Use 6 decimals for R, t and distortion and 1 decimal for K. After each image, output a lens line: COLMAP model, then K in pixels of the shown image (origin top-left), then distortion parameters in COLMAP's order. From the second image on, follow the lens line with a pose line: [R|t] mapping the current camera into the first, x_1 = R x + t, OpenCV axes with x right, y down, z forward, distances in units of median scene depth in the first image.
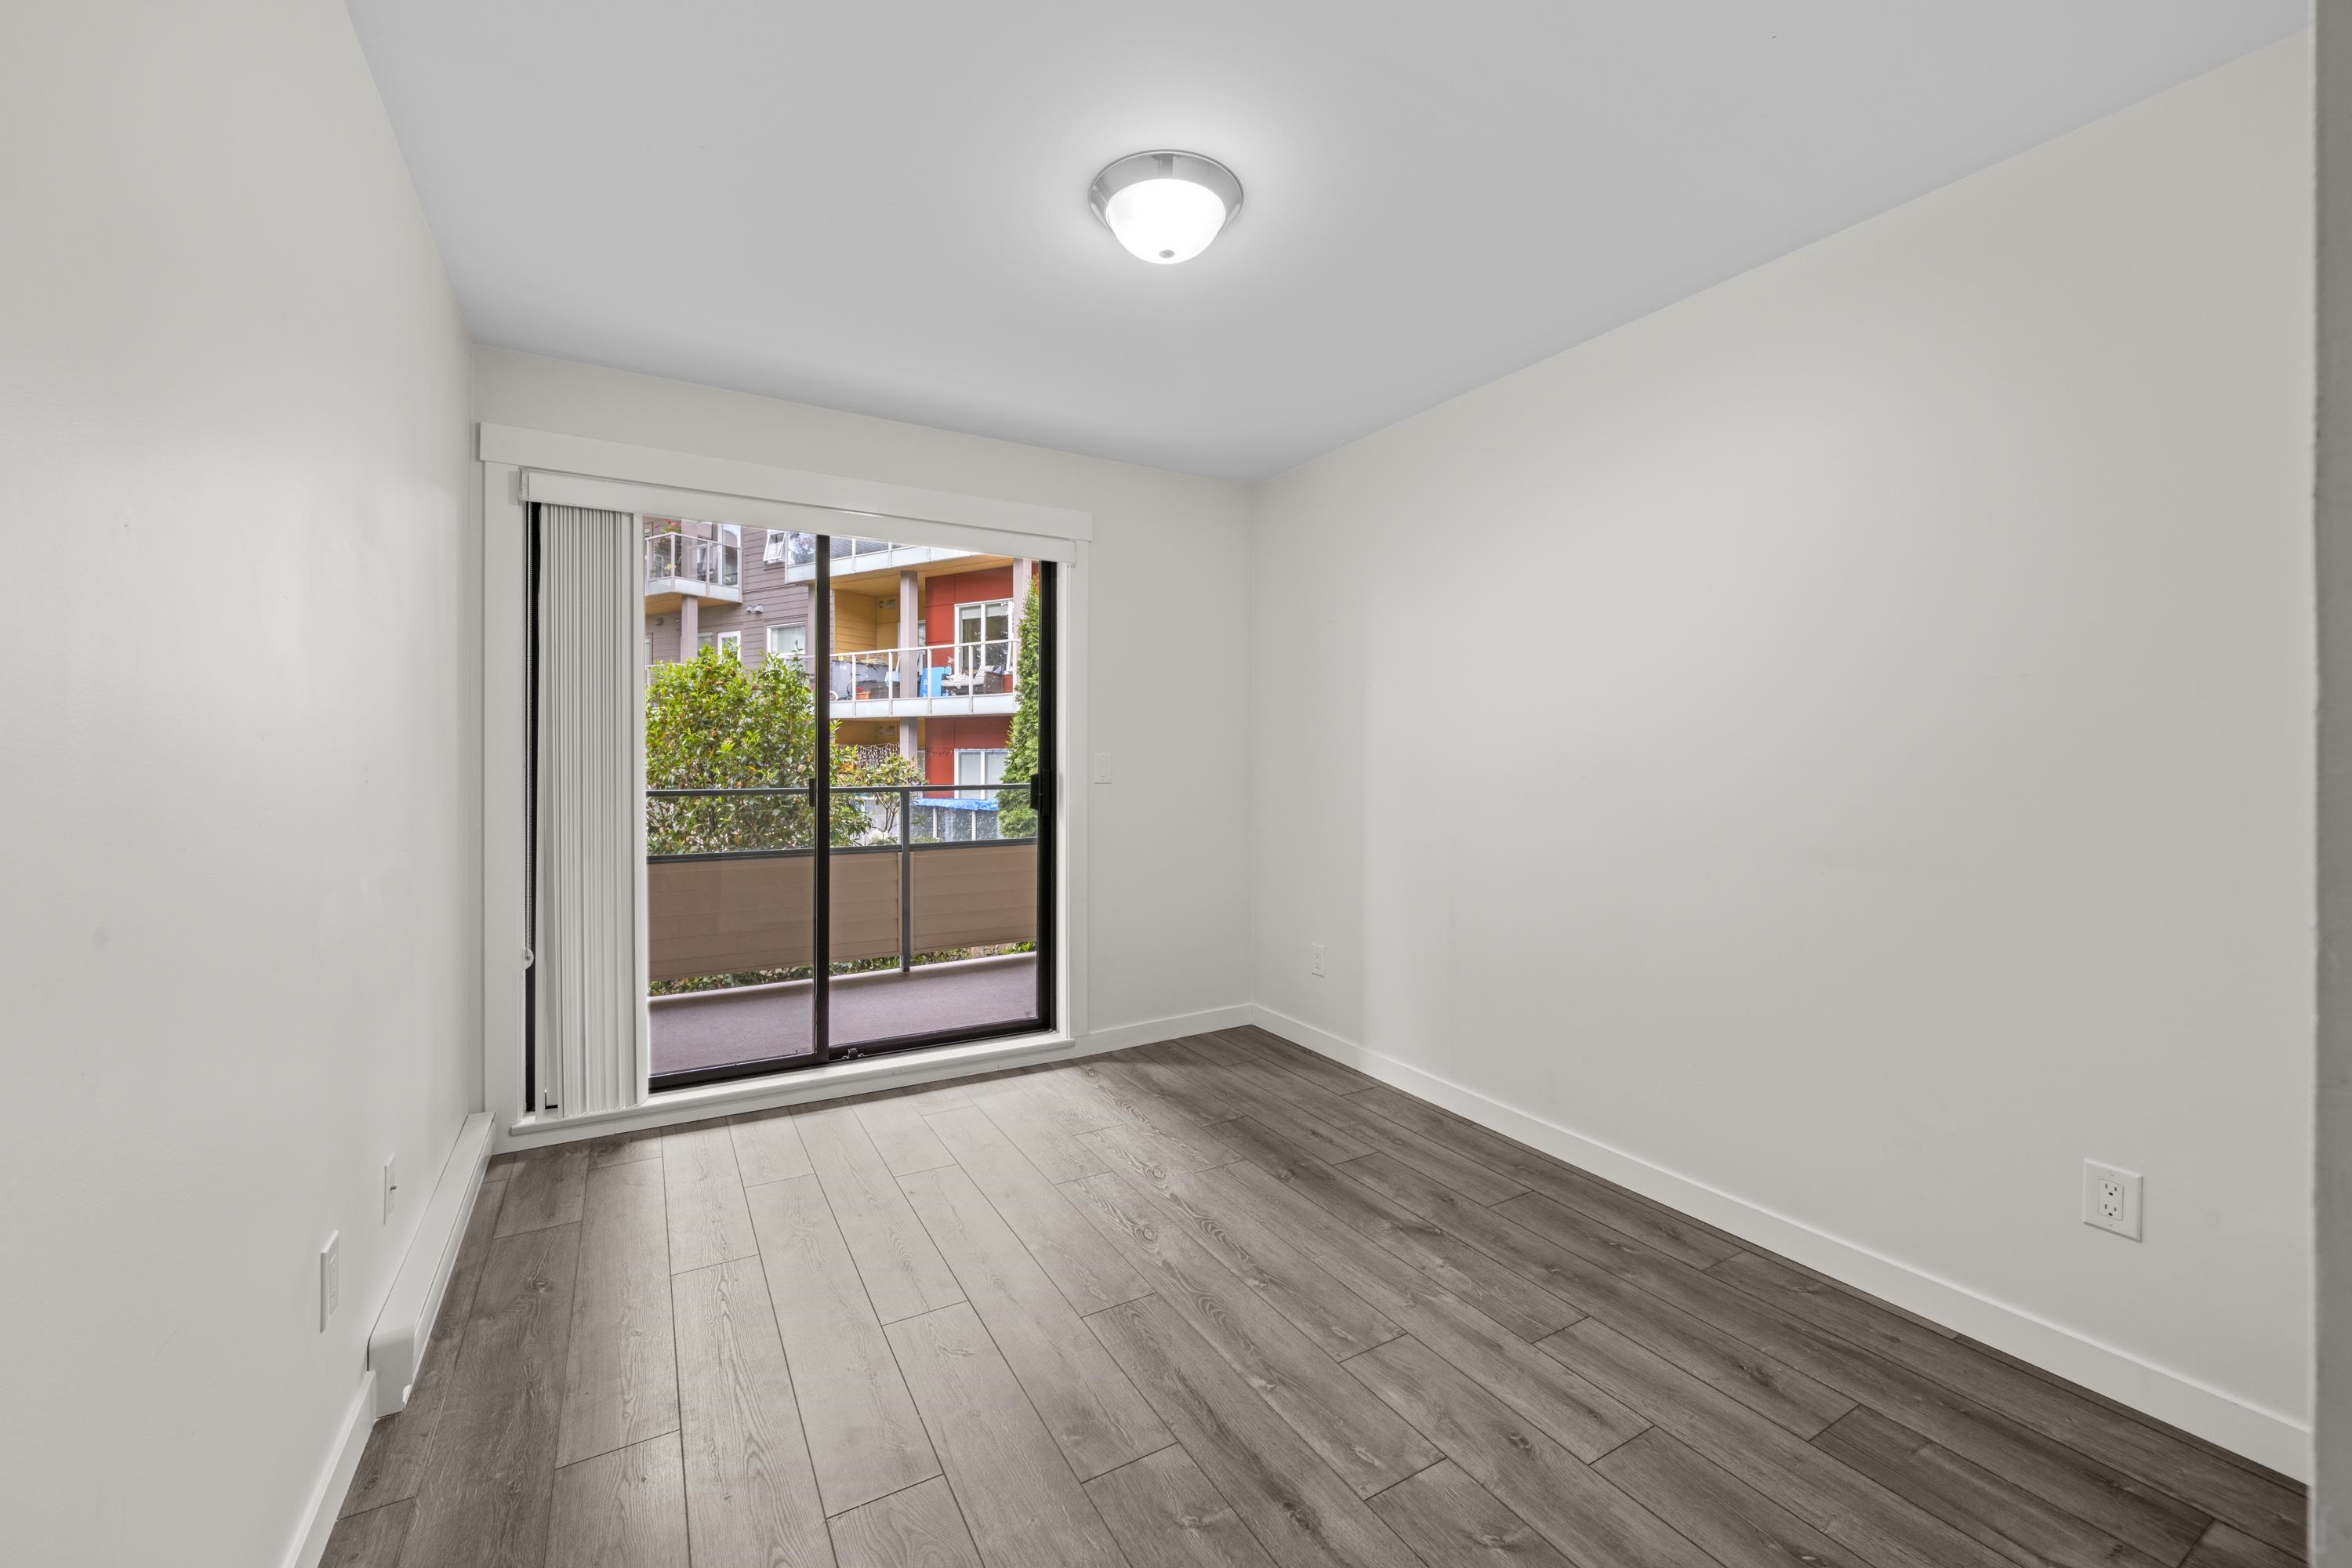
lens RADIAL K [[894.4, 0, 1162.1], [0, 894.4, 767.1], [0, 0, 1]] dist [0.000754, 0.000071]
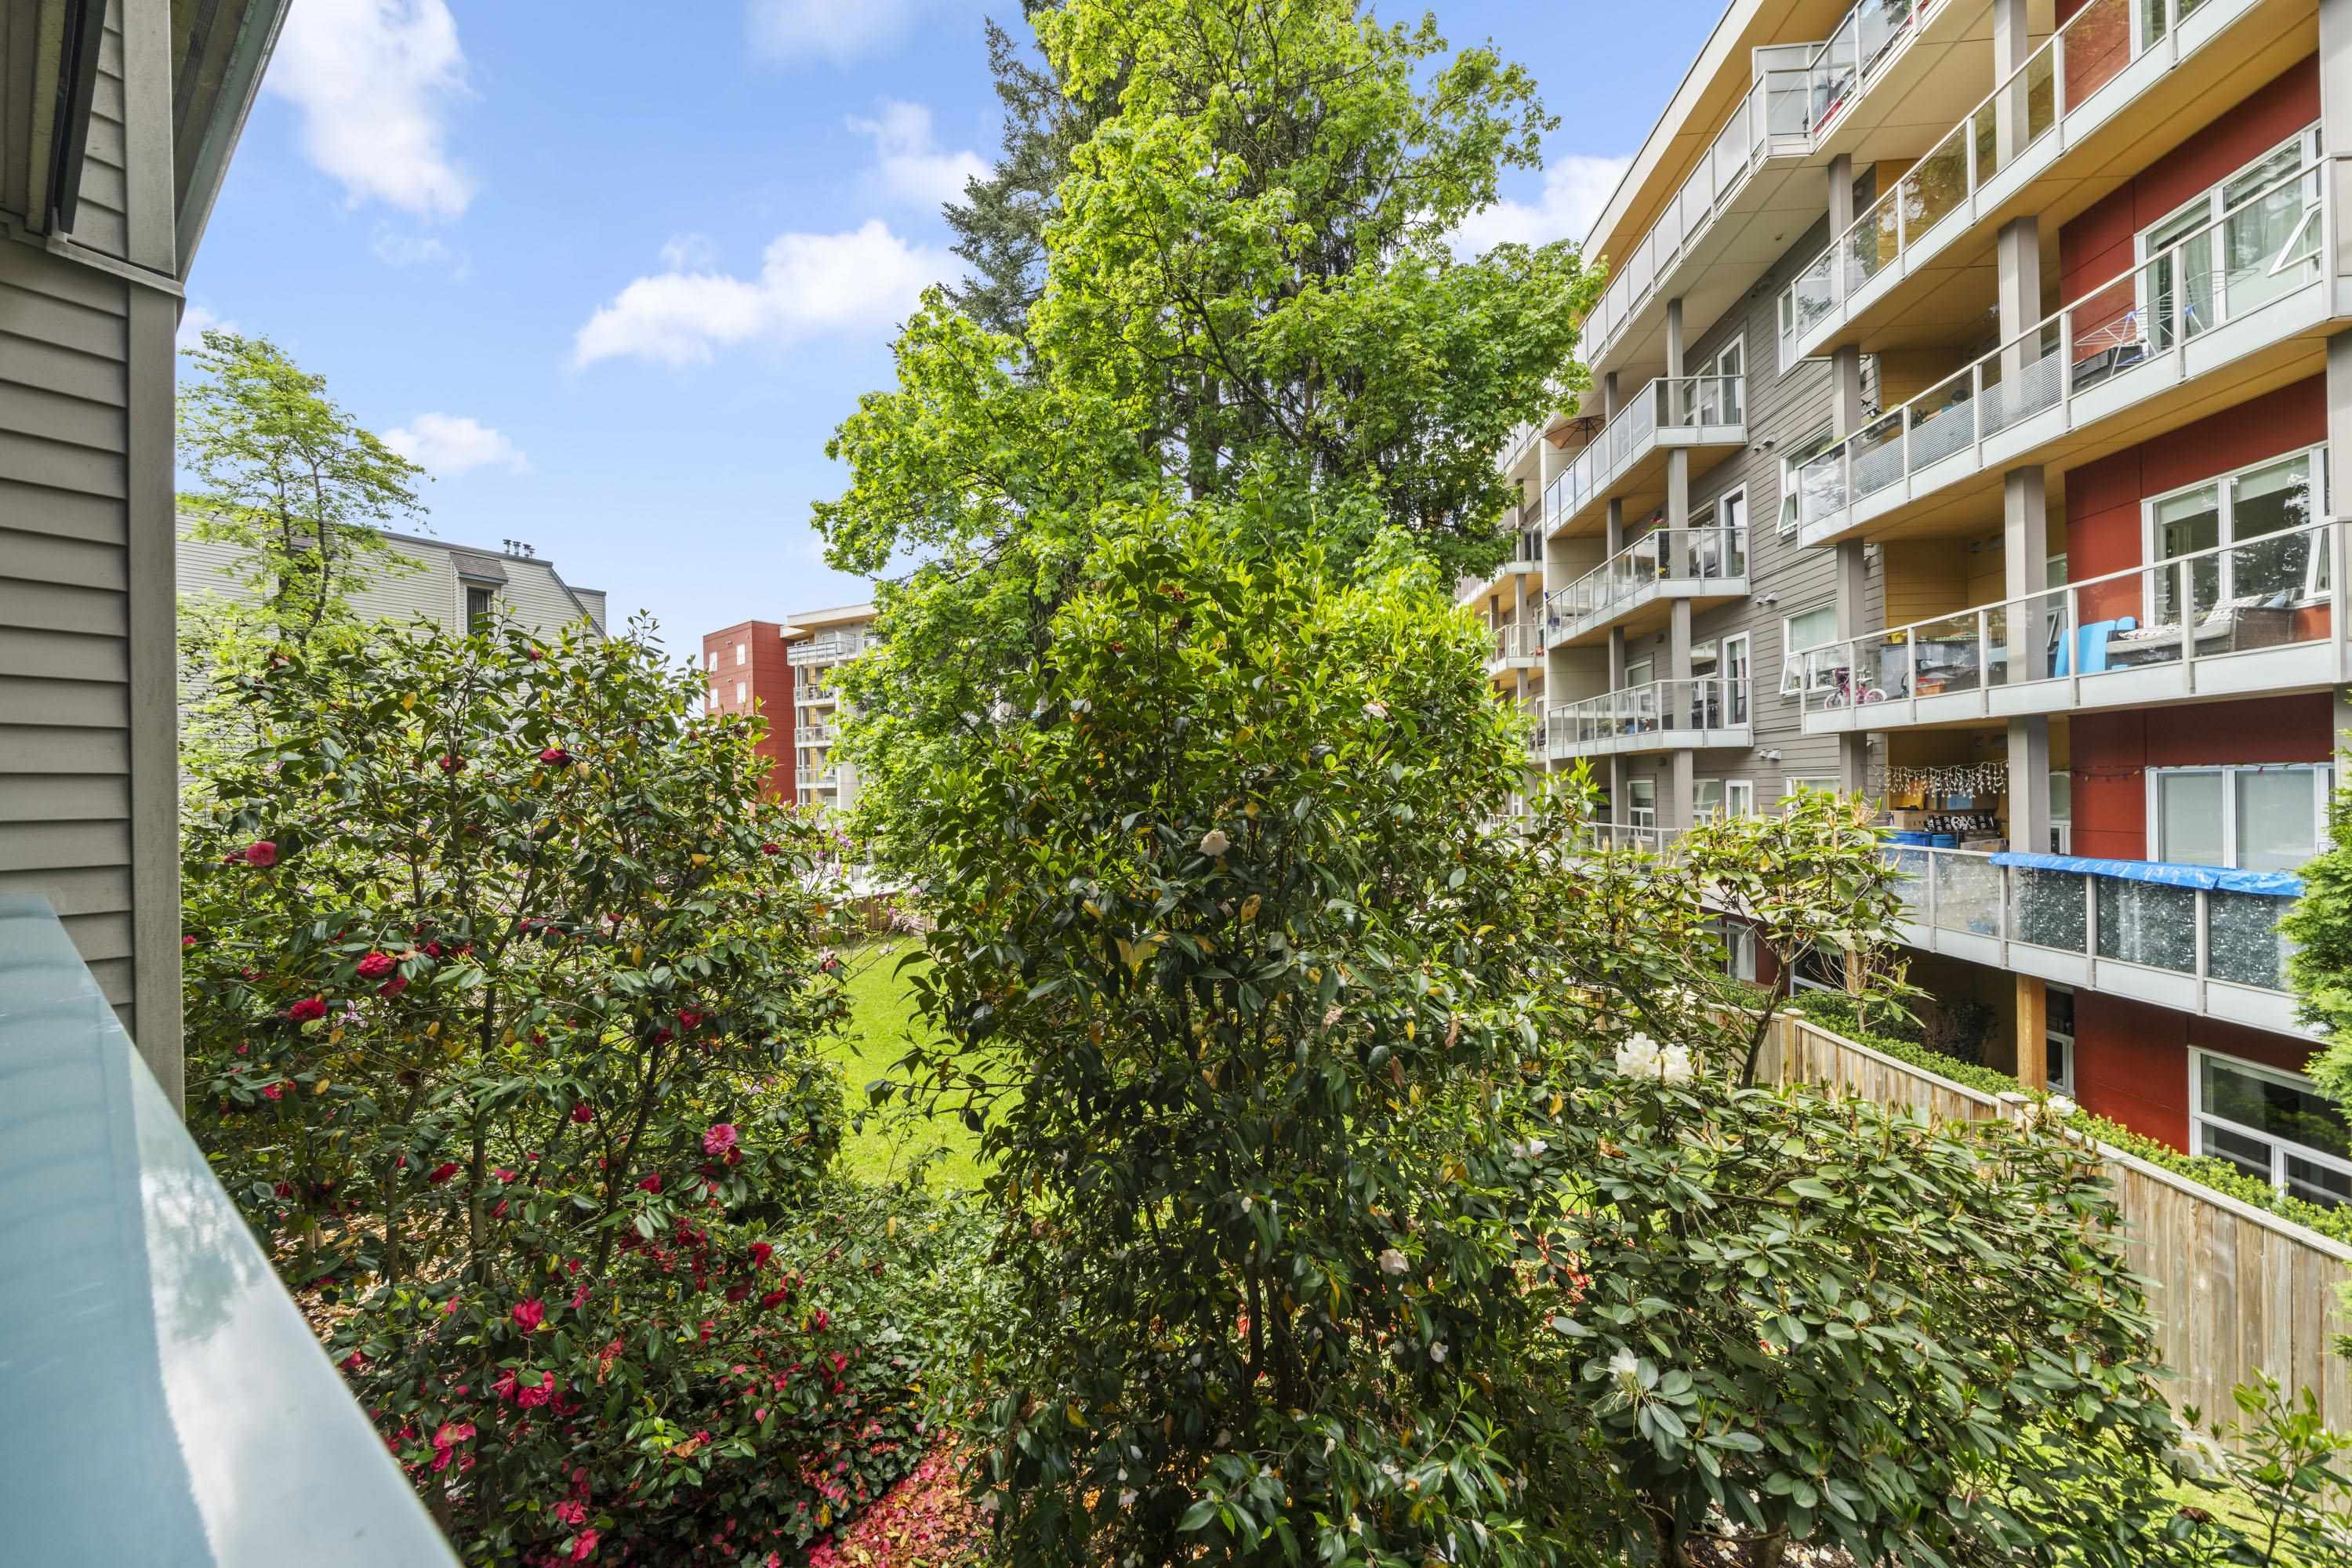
lens RADIAL K [[817.2, 0, 1179.6], [0, 817.2, 787.5], [0, 0, 1]] dist [-0.000409, -0.000065]
pose [[0.443545, -0.011801, -0.896174, -0.051409], [0.003628, 0.999929, -0.011372, -0.005447], [0.896245, 0.001793, 0.443556, 0.268473]]
